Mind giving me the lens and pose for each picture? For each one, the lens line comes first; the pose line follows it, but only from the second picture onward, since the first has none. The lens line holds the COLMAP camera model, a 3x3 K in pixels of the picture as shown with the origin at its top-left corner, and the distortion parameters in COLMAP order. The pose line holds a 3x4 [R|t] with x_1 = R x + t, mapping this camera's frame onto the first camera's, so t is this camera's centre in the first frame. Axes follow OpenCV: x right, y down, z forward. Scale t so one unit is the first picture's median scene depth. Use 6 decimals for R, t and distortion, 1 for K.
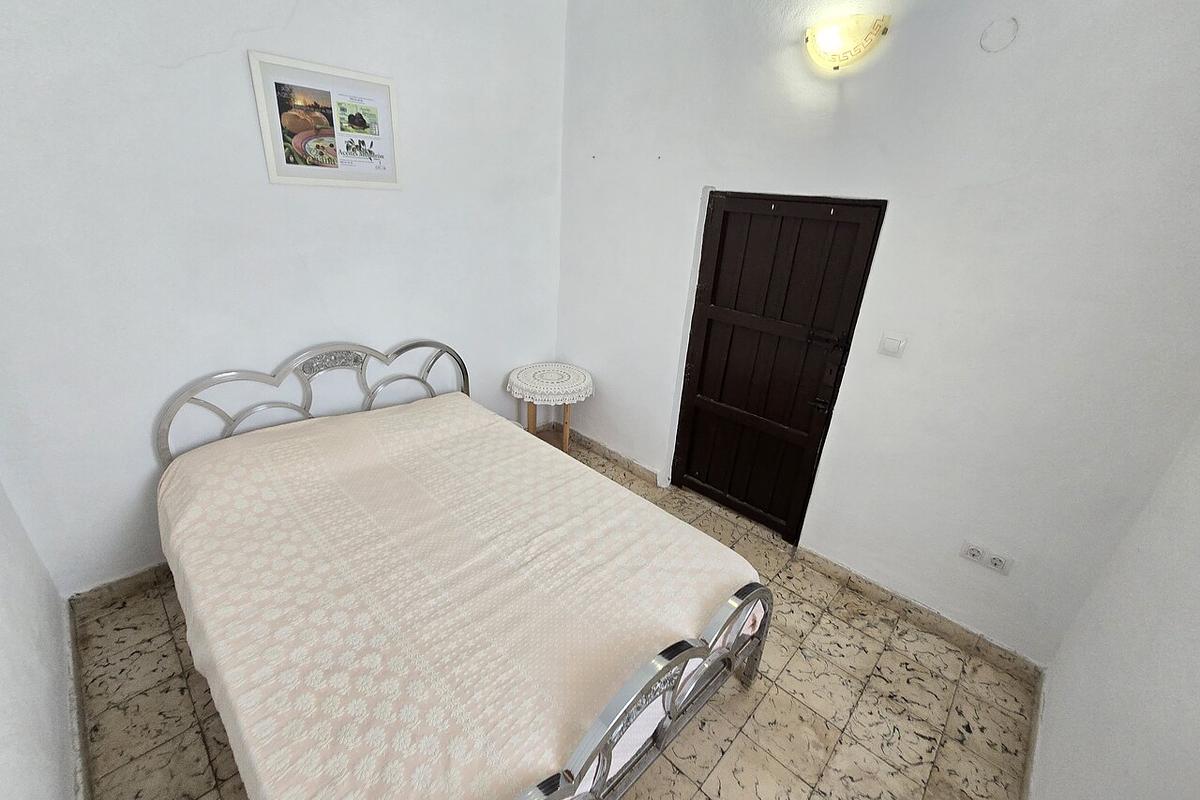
lens RADIAL K [[499.9, 0, 600.0], [0, 499.9, 400.0], [0, 0, 1]] dist [-0.002711, 0.001074]
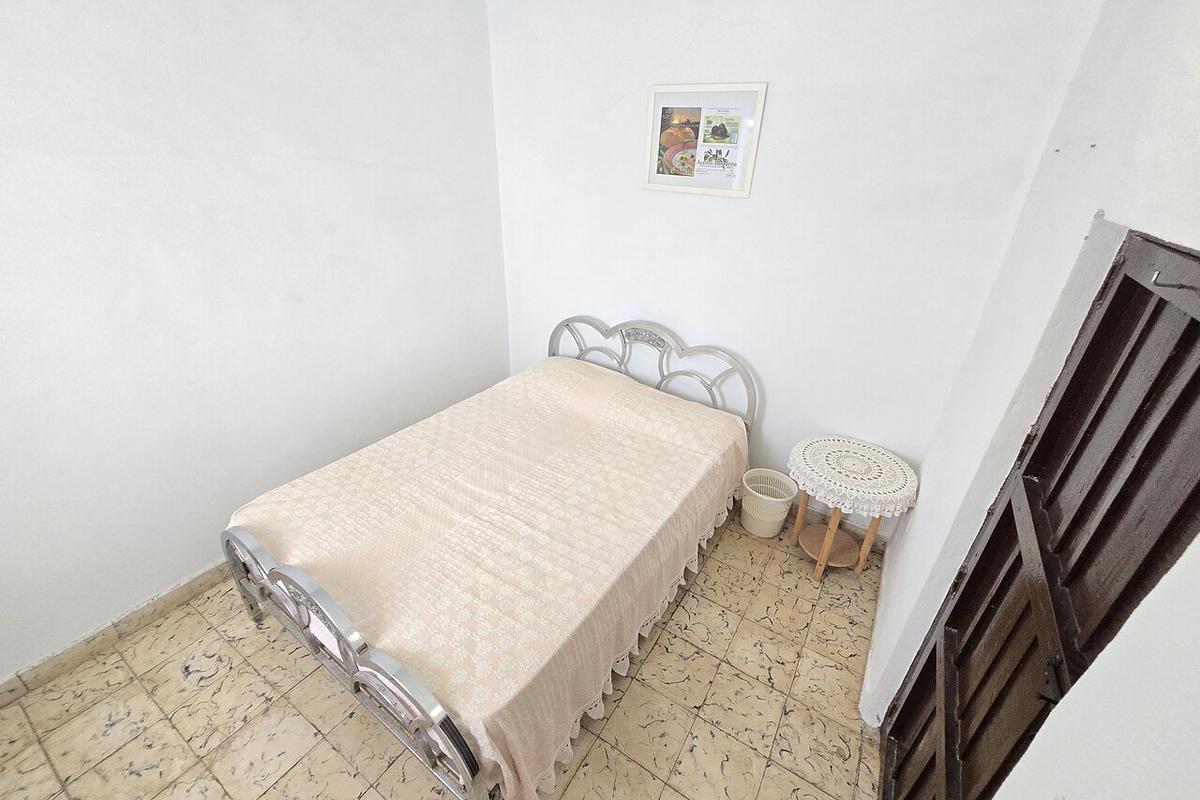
lens RADIAL K [[493.5, 0, 596.2], [0, 493.5, 403.5], [0, 0, 1]] dist [0.000838, 0.000730]
pose [[0.189528, 0.400324, -0.896560, 0.644067], [-0.406727, 0.863094, 0.299401, -0.276957], [0.893673, 0.307910, 0.326403, 0.620258]]
